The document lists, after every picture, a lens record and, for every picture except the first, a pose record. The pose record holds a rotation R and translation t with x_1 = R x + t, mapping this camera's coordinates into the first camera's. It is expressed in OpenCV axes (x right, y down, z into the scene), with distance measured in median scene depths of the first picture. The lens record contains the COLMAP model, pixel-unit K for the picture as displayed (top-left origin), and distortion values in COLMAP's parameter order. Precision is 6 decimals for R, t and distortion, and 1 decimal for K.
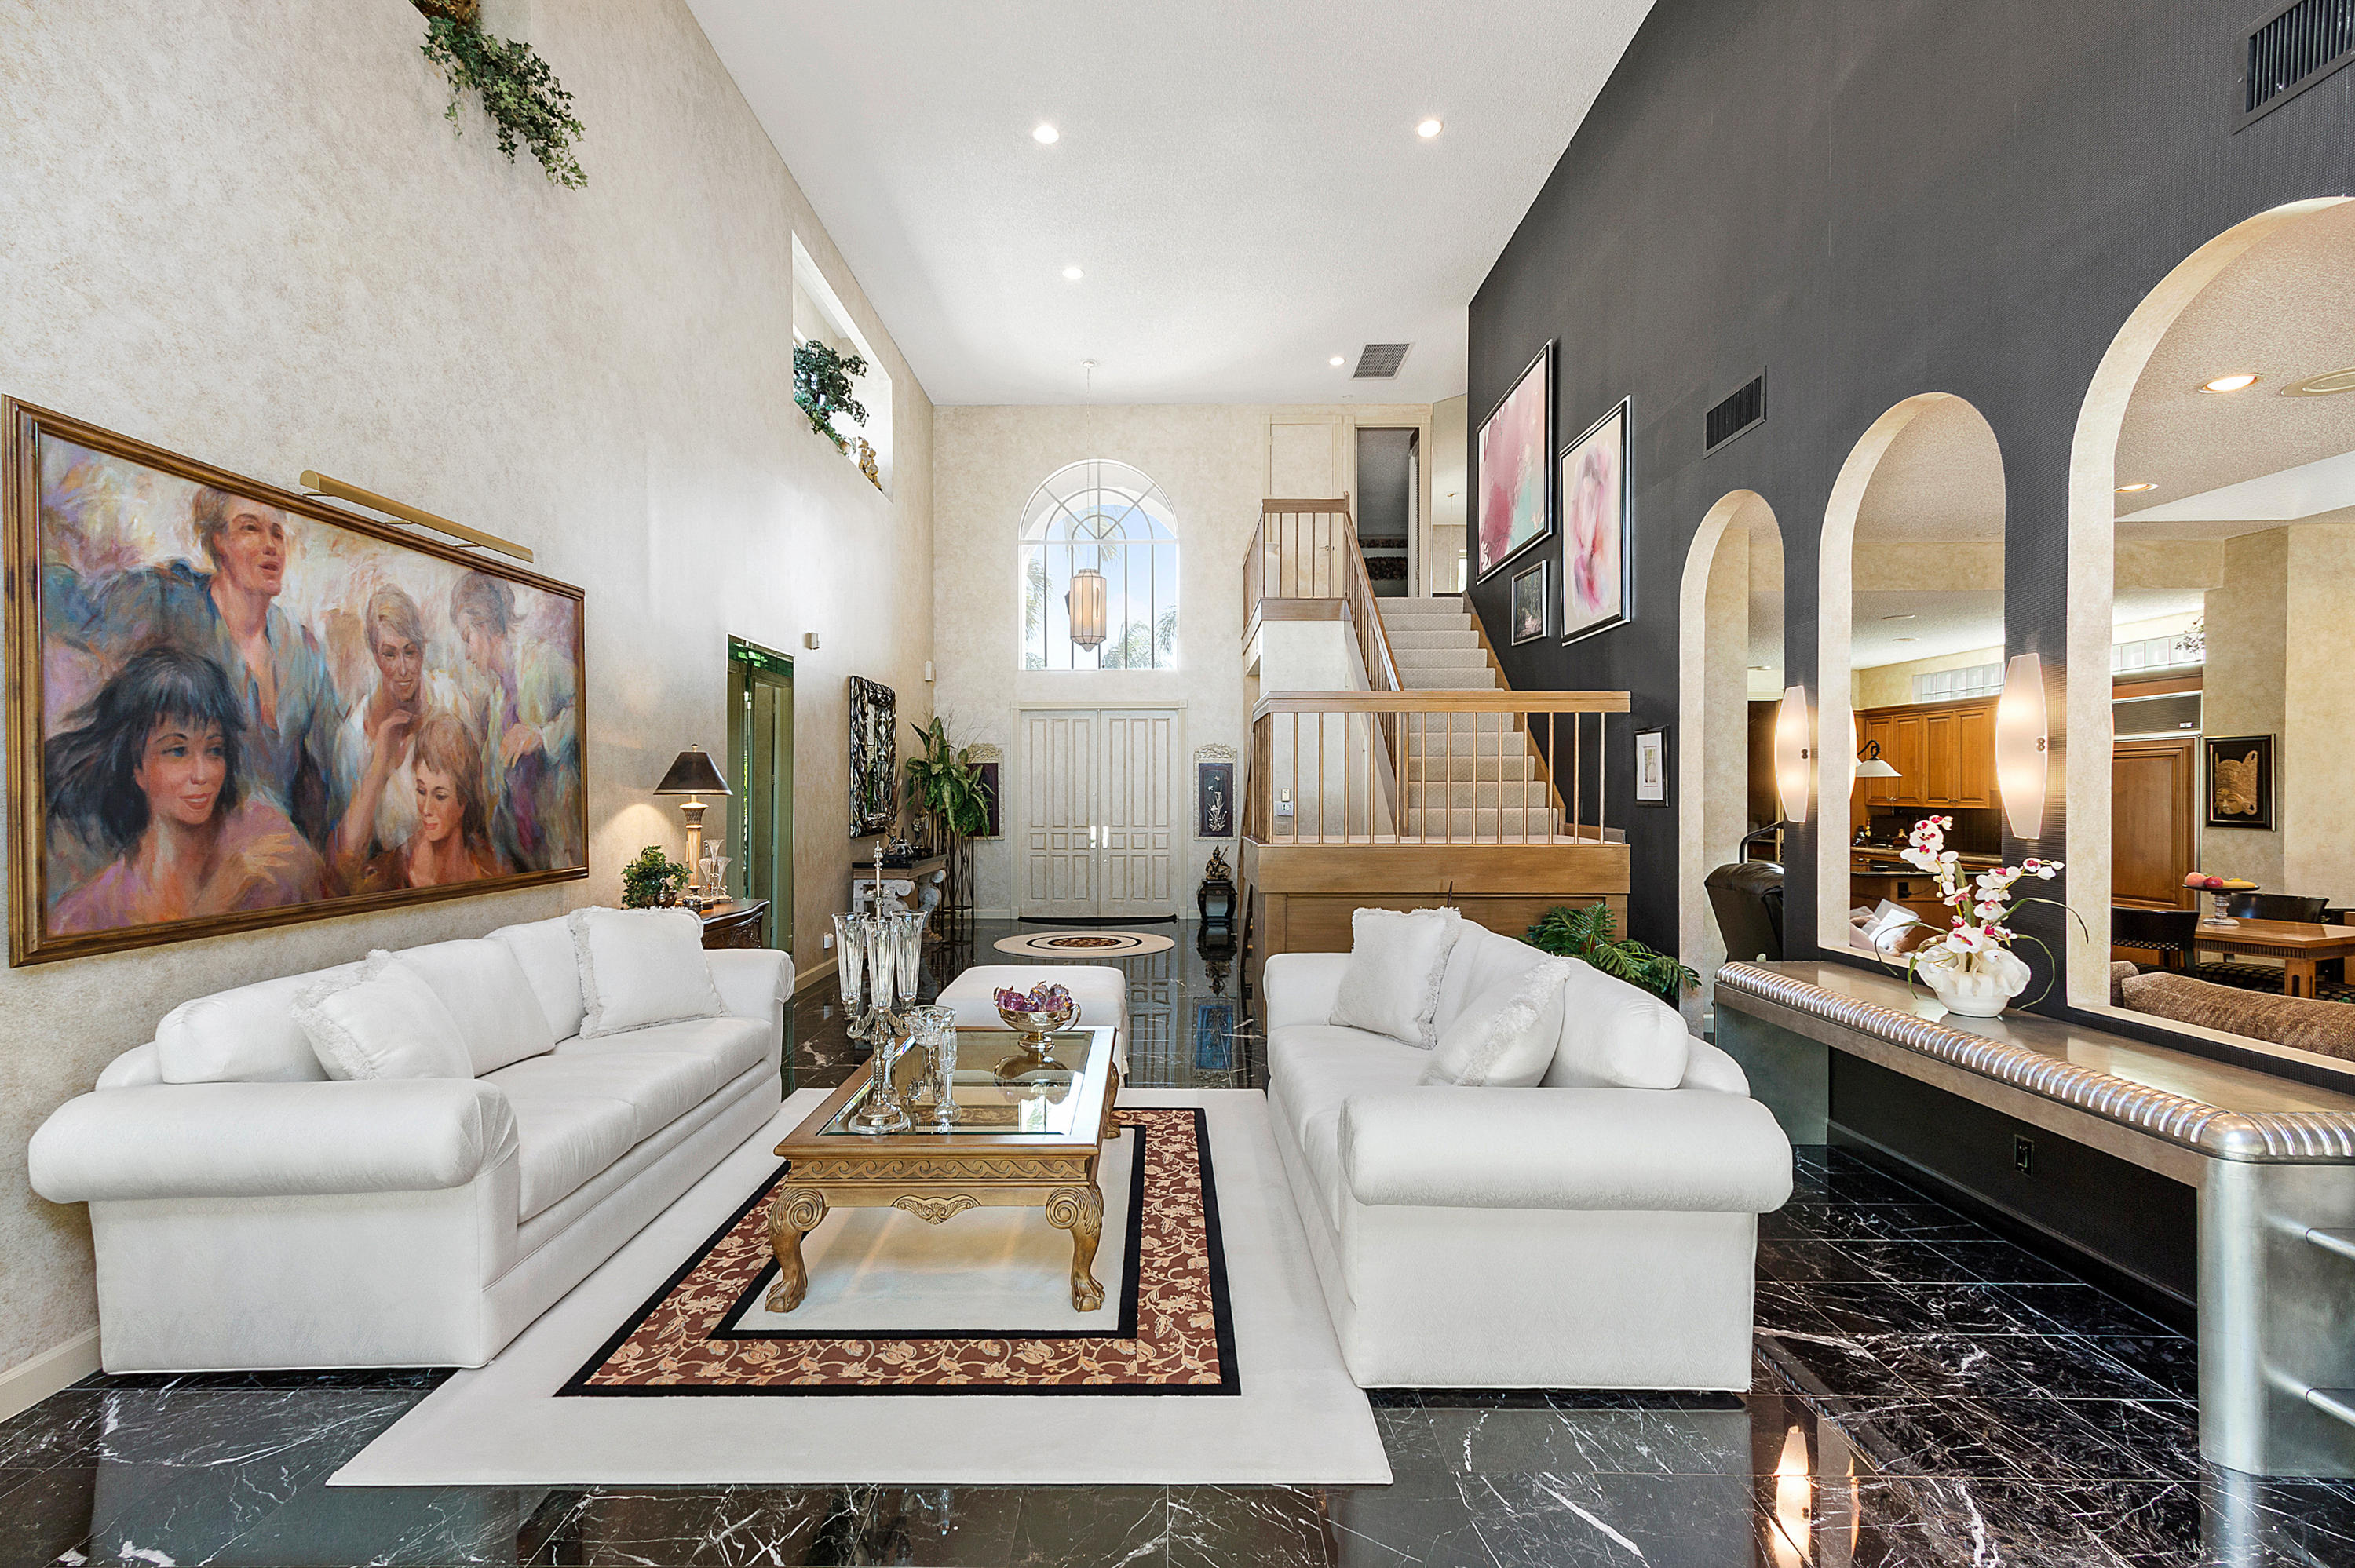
lens RADIAL K [[1078.1, 0, 1177.5], [0, 1078.1, 784.0], [0, 0, 1]] dist [-0.001339, -0.000088]
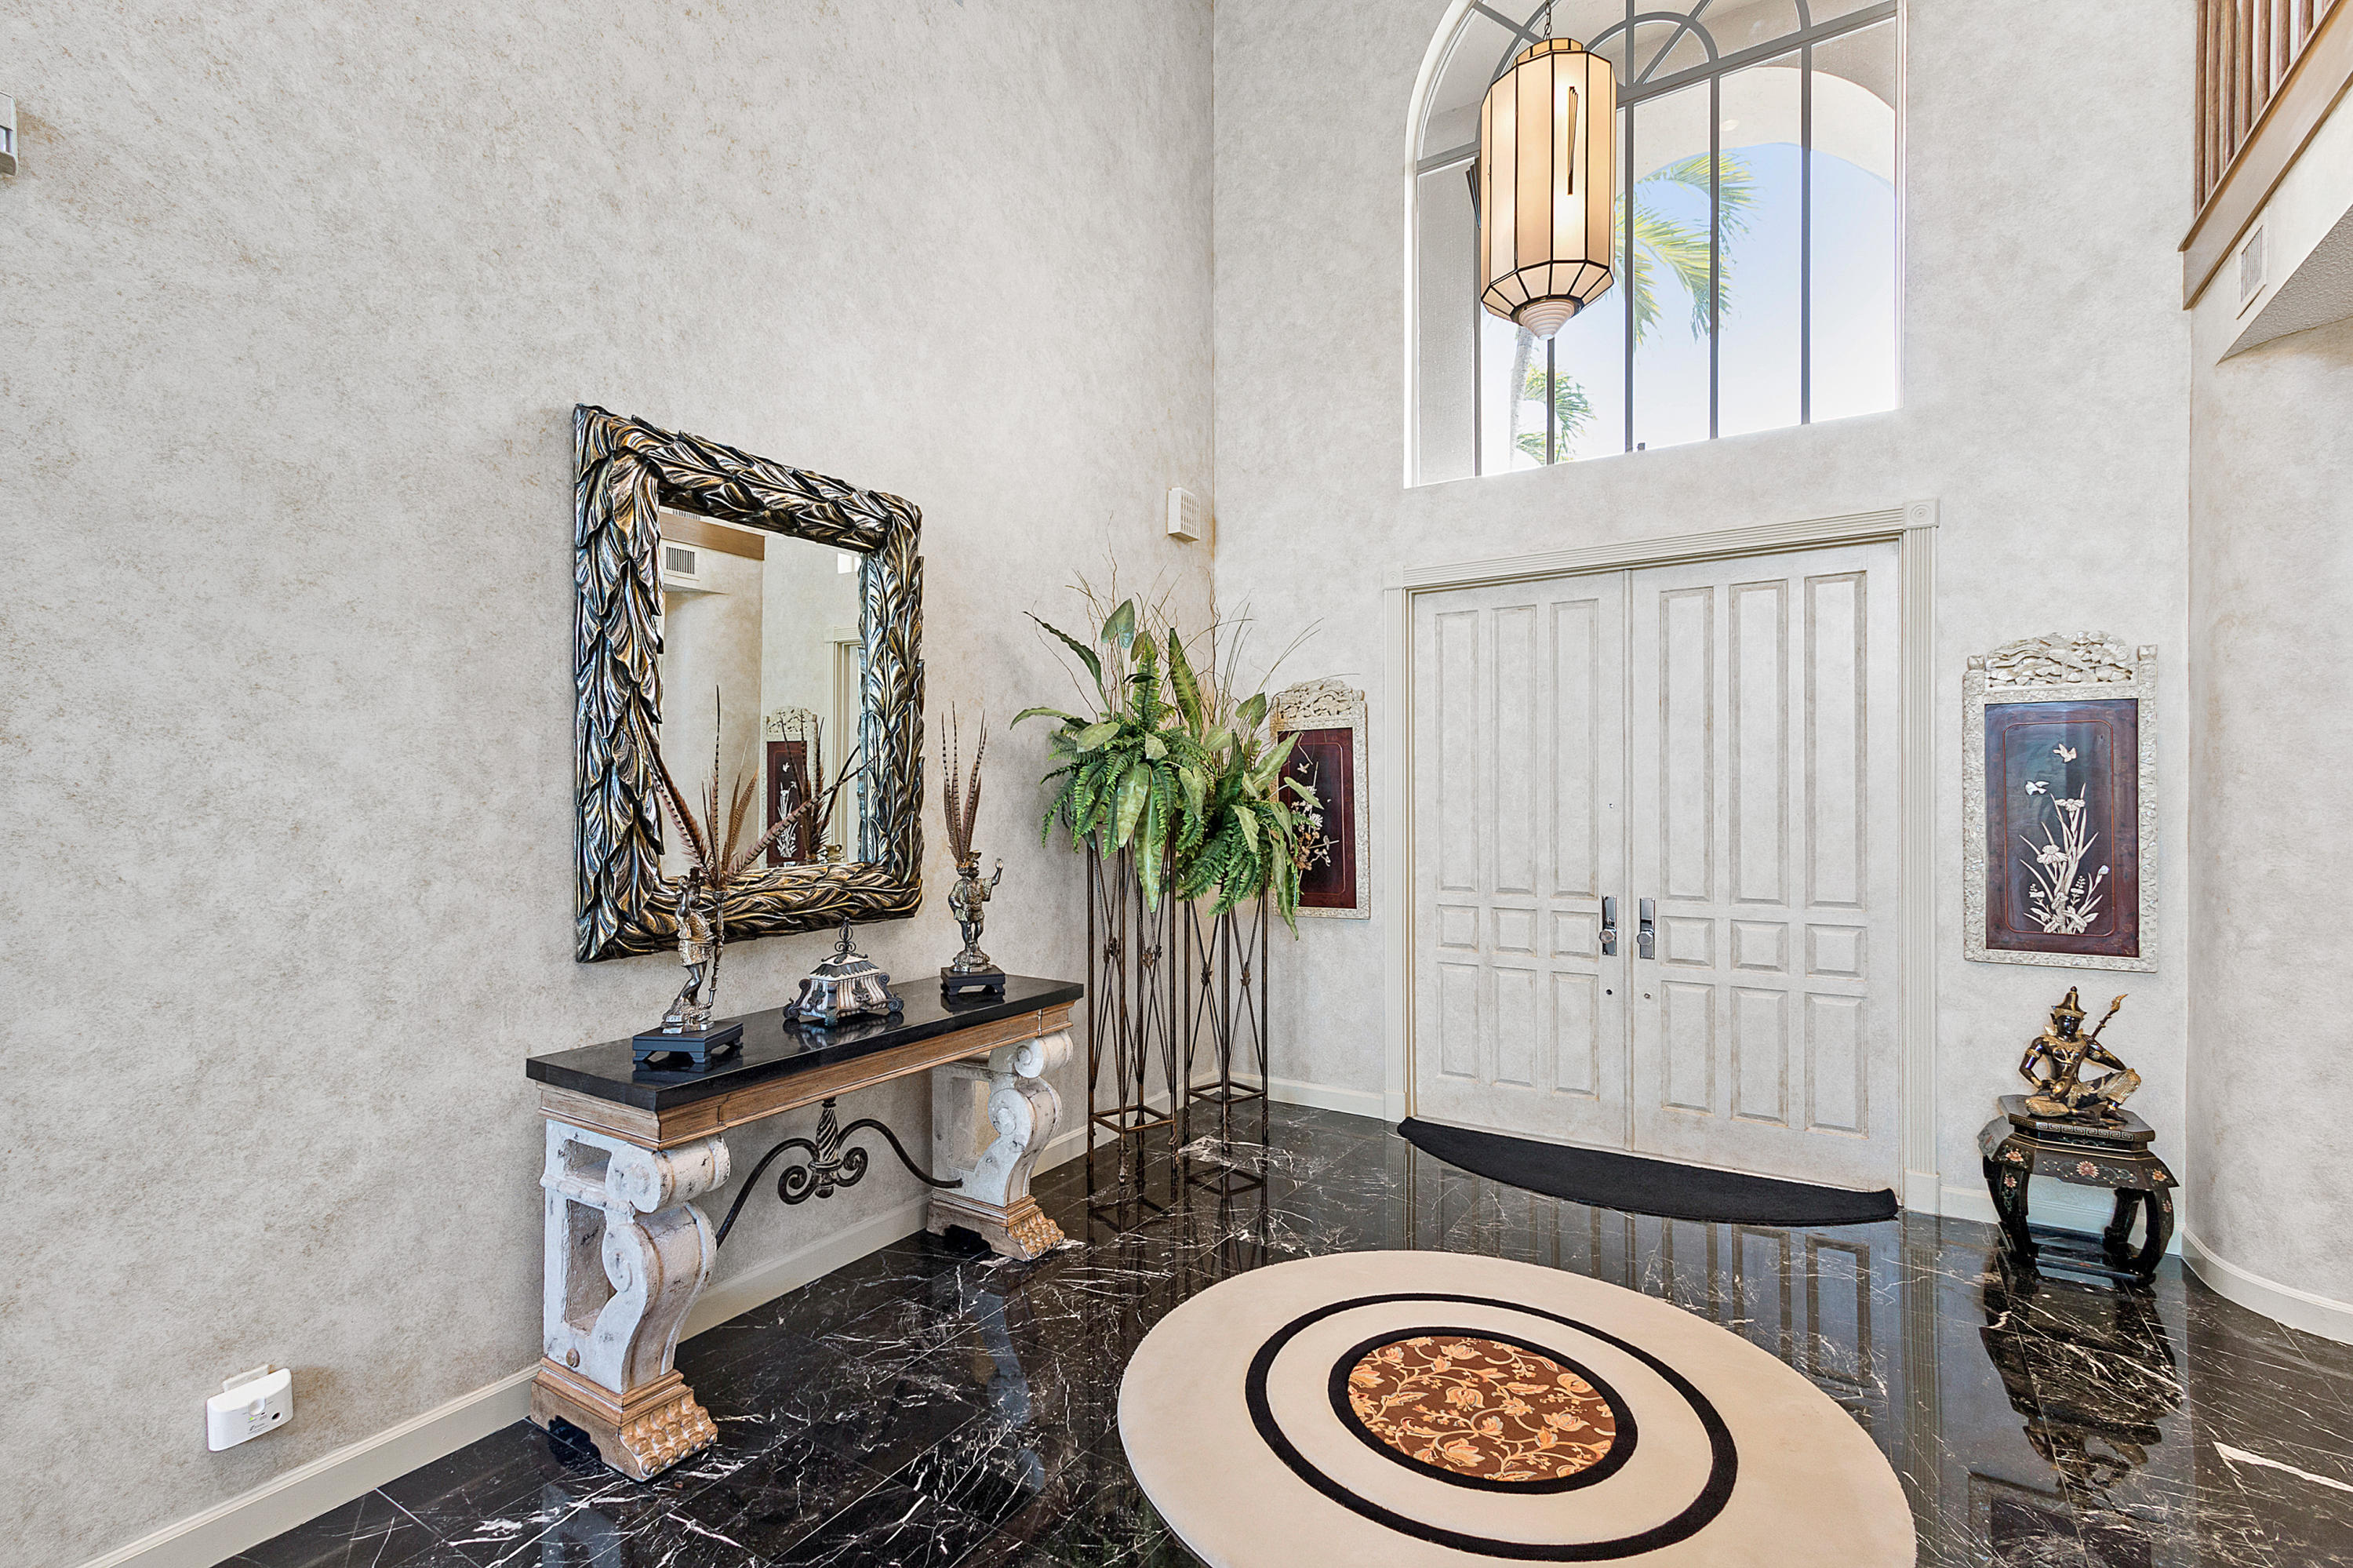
lens RADIAL K [[1050.7, 0, 1176.5], [0, 1050.7, 784.0], [0, 0, 1]] dist [0.027663, 0.000068]
pose [[0.830758, -0.003785, -0.556621, -0.001809], [0.003890, 0.999992, -0.000994, 0.002178], [0.556621, -0.001339, 0.830766, 0.634747]]
